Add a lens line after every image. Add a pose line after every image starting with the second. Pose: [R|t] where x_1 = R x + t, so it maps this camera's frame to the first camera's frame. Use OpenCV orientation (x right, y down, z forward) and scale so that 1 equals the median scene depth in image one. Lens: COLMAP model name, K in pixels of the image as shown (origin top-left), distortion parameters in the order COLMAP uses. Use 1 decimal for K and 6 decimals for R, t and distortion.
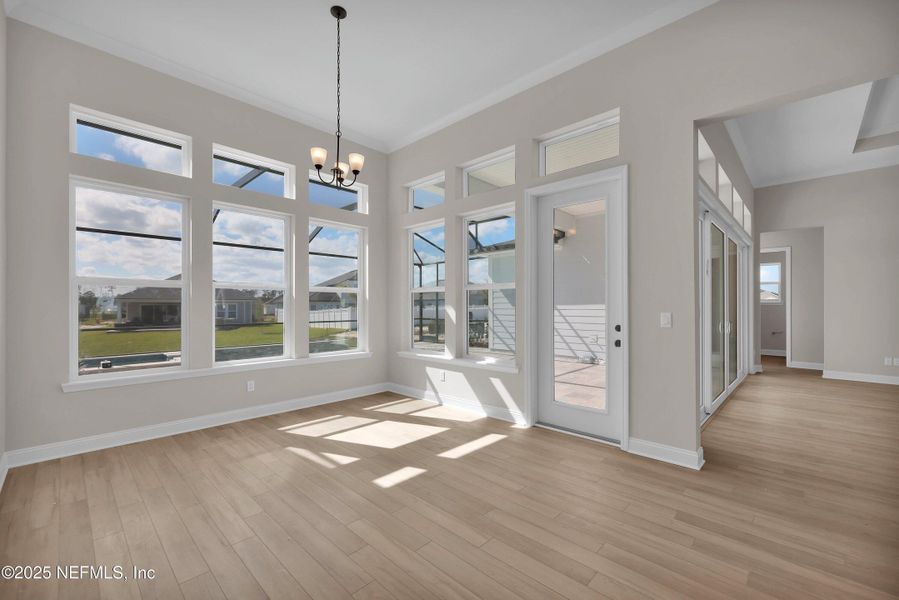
lens RADIAL K [[371.5, 0, 446.2], [0, 371.5, 304.7], [0, 0, 1]] dist [0.007859, 0.000073]
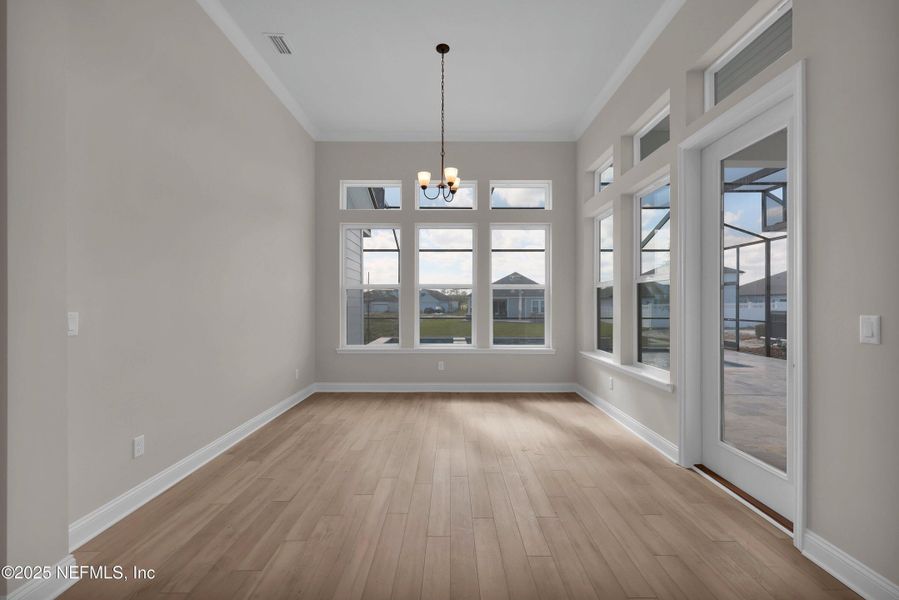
lens RADIAL K [[371.5, 0, 455.9], [0, 371.5, 303.2], [0, 0, 1]] dist [0.007859, 0.000073]
pose [[0.701368, 0.001577, -0.712798, 0.370993], [0.002364, 0.999987, 0.004539, 0.000727], [0.712796, -0.004868, 0.701355, 0.141440]]
